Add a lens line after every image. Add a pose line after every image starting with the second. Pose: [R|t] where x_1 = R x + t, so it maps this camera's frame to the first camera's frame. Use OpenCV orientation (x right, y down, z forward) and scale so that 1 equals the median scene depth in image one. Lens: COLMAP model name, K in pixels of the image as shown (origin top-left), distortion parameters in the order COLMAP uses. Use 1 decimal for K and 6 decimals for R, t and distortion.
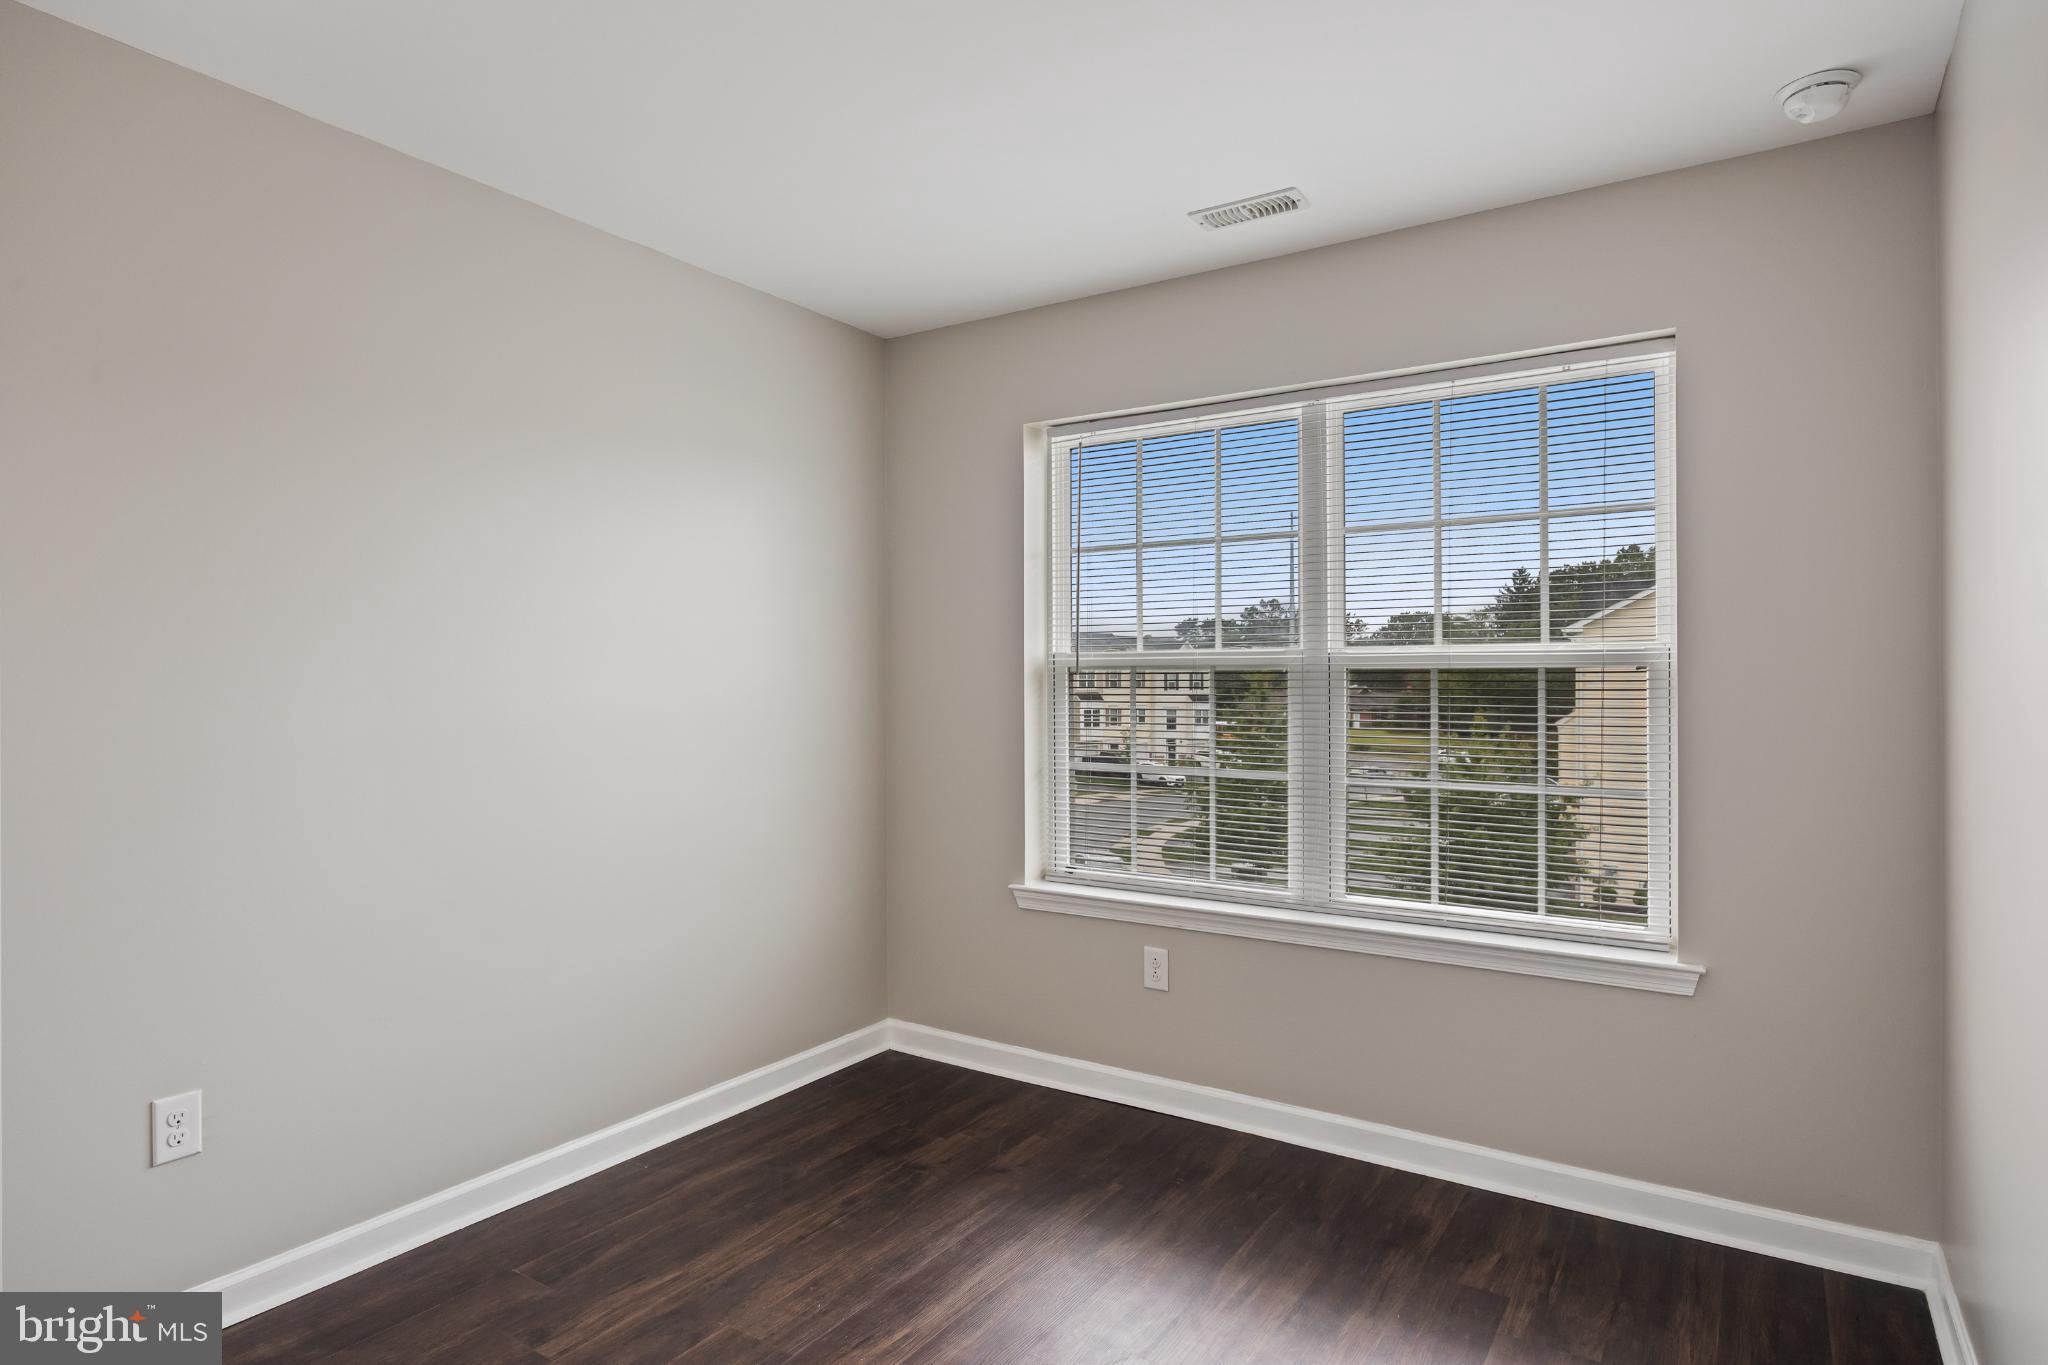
lens RADIAL K [[1198.1, 0, 1024.0], [0, 1198.1, 682.5], [0, 0, 1]] dist [0.153770, -0.000044]
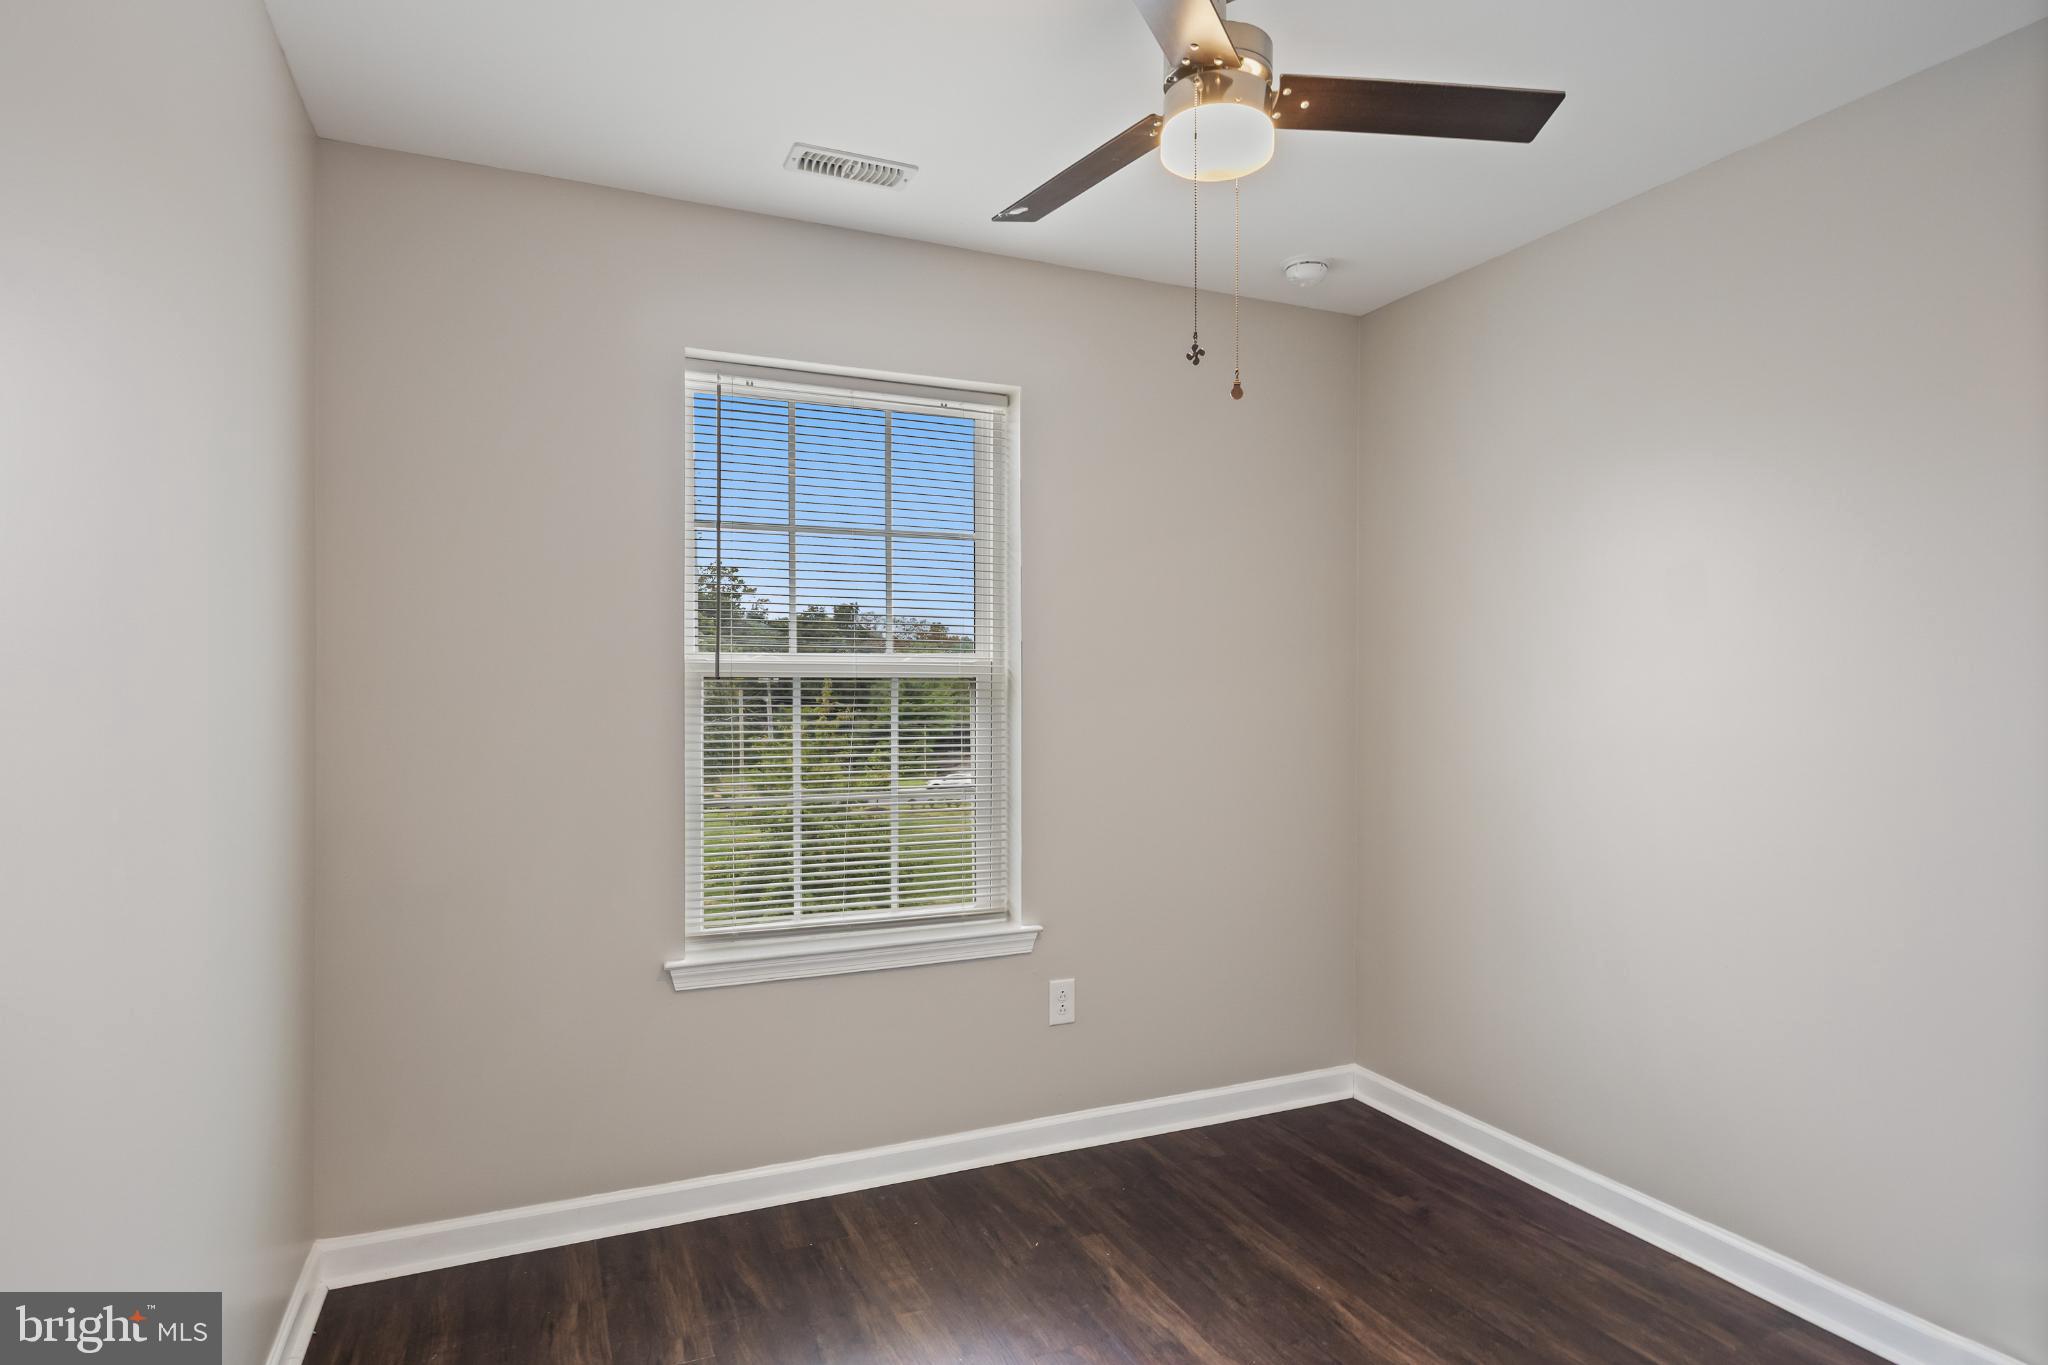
lens RADIAL K [[1254.8, 0, 1169.0], [0, 1254.8, 684.3], [0, 0, 1]] dist [0.042595, -0.000291]
pose [[0.493470, 0.000169, 0.869763, -0.471818], [0.004486, 0.999986, -0.002739, -0.002356], [-0.869751, 0.005253, 0.493463, 0.309640]]
